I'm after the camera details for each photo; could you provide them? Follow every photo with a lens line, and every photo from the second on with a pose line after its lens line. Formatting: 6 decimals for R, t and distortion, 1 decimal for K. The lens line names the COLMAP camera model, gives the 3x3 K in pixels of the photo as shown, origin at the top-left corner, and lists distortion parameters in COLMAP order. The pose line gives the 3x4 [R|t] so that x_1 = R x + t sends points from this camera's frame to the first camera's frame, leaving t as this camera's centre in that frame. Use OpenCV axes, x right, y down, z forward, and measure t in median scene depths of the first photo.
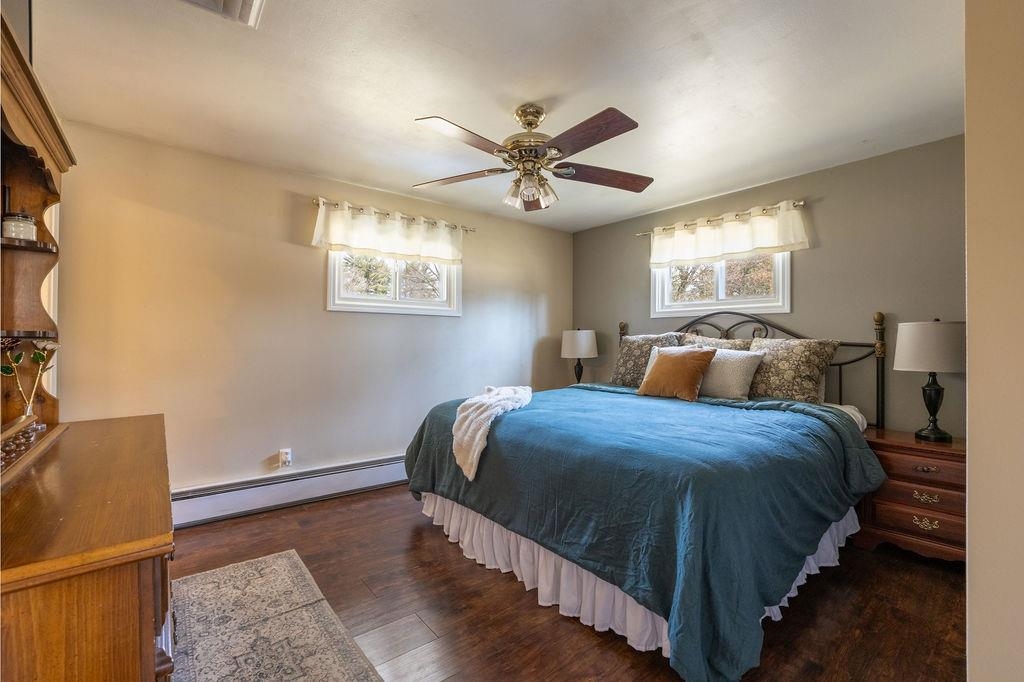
lens RADIAL K [[445.3, 0, 512.0], [0, 445.3, 341.0], [0, 0, 1]] dist [-0.000202, -0.000046]
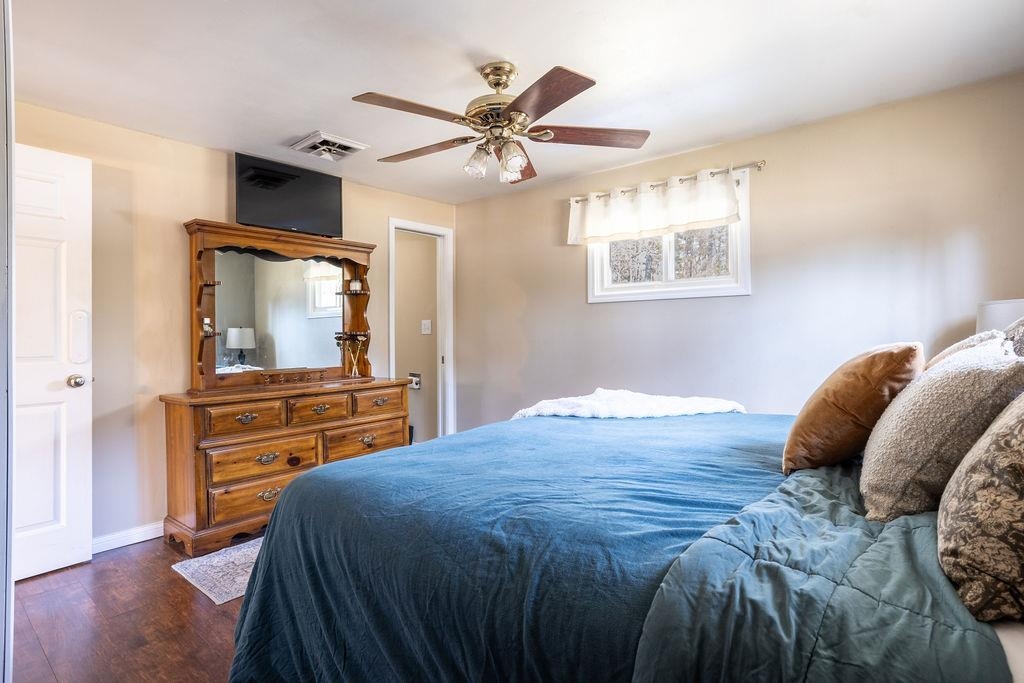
lens RADIAL K [[535.2, 0, 512.0], [0, 535.2, 341.5], [0, 0, 1]] dist [-0.000453, -0.000007]
pose [[0.212553, 0.001122, -0.977149, 0.756862], [0.016430, 0.999854, 0.004722, 0.011747], [0.977011, -0.017058, 0.212504, 0.557496]]
